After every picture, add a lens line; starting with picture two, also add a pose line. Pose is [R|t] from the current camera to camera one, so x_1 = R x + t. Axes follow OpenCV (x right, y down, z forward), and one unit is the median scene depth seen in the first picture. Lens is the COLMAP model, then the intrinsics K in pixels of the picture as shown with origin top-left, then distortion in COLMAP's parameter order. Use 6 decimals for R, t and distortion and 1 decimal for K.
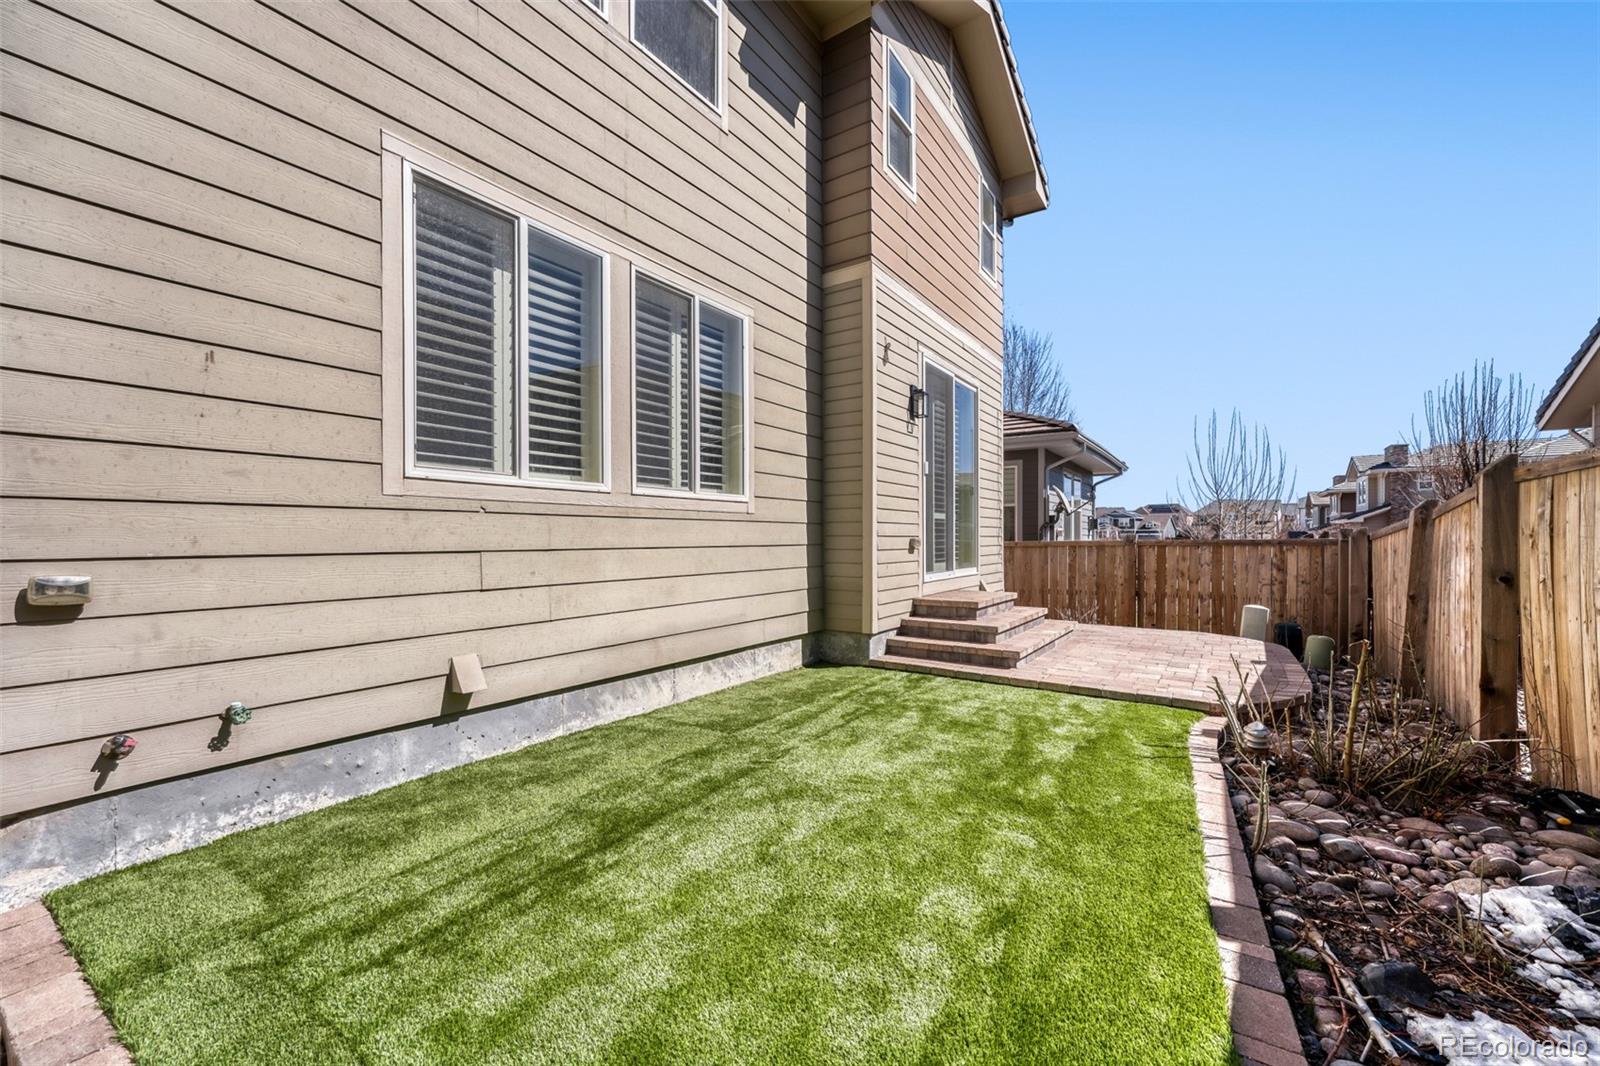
lens RADIAL K [[638.0, 0, 795.6], [0, 638.0, 540.3], [0, 0, 1]] dist [0.000822, 0.000071]
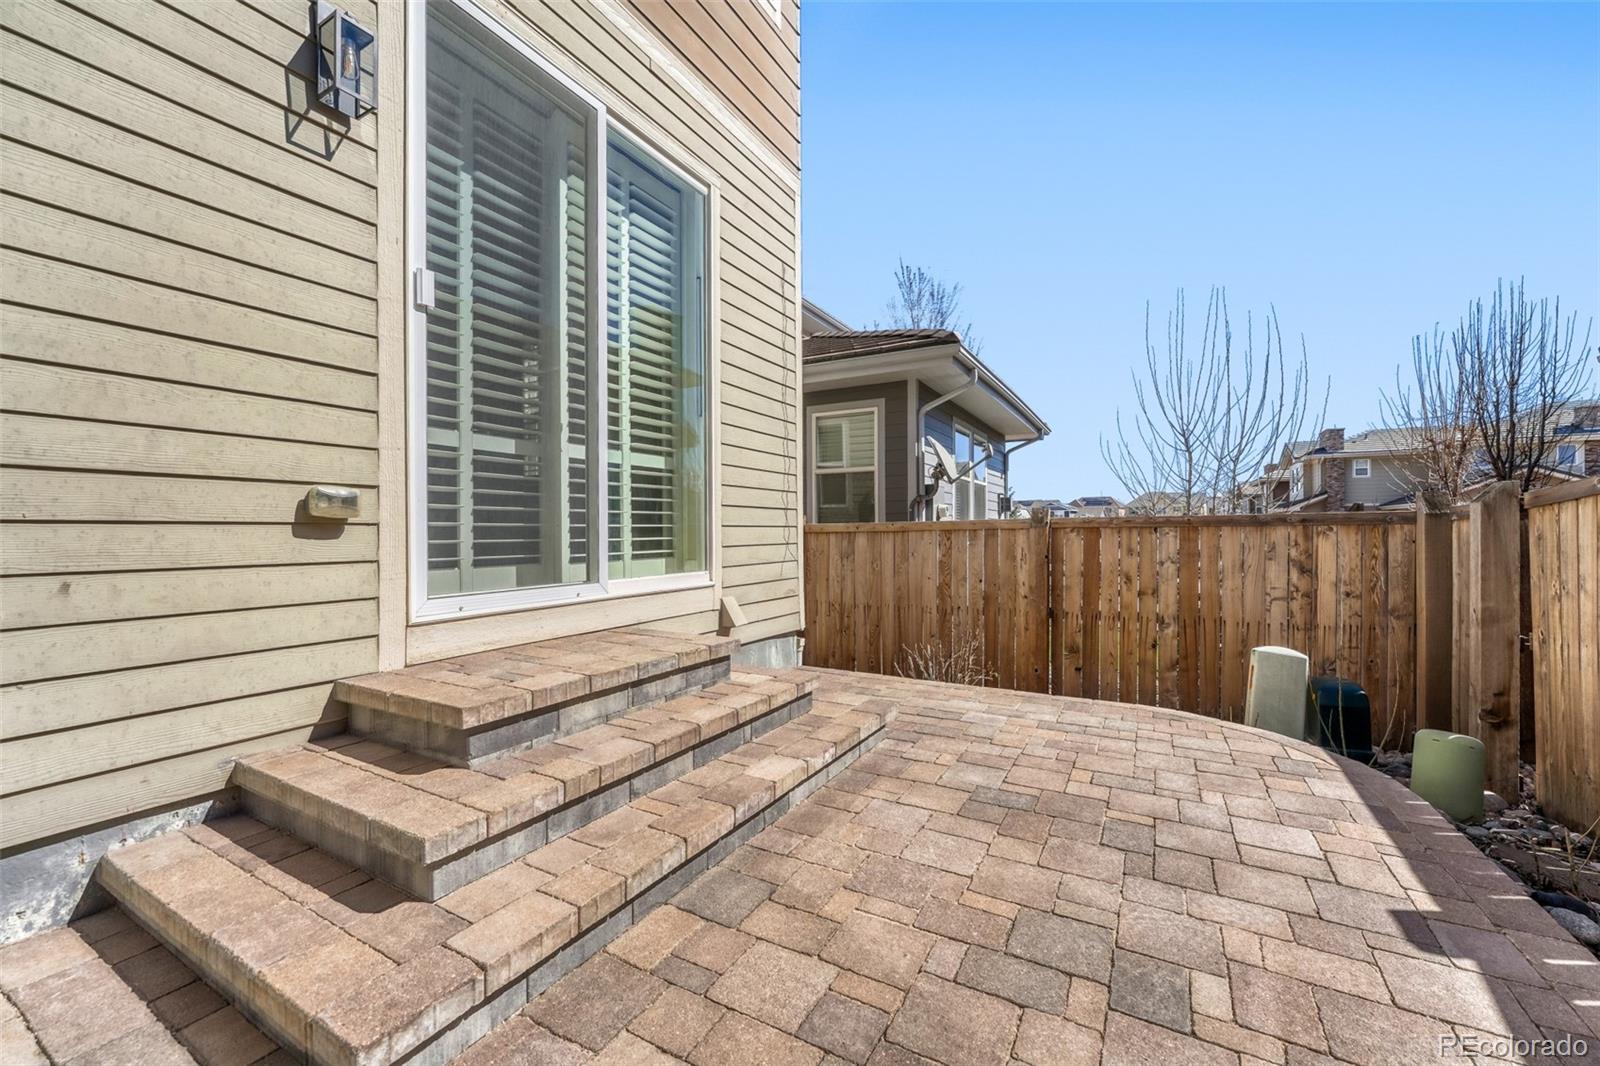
lens RADIAL K [[638.0, 0, 802.0], [0, 638.0, 527.8], [0, 0, 1]] dist [0.000822, 0.000071]
pose [[0.996014, -0.002072, 0.089168, 0.252198], [0.003026, 0.999940, -0.010566, 0.012592], [-0.089140, 0.010794, 0.995961, 0.432937]]
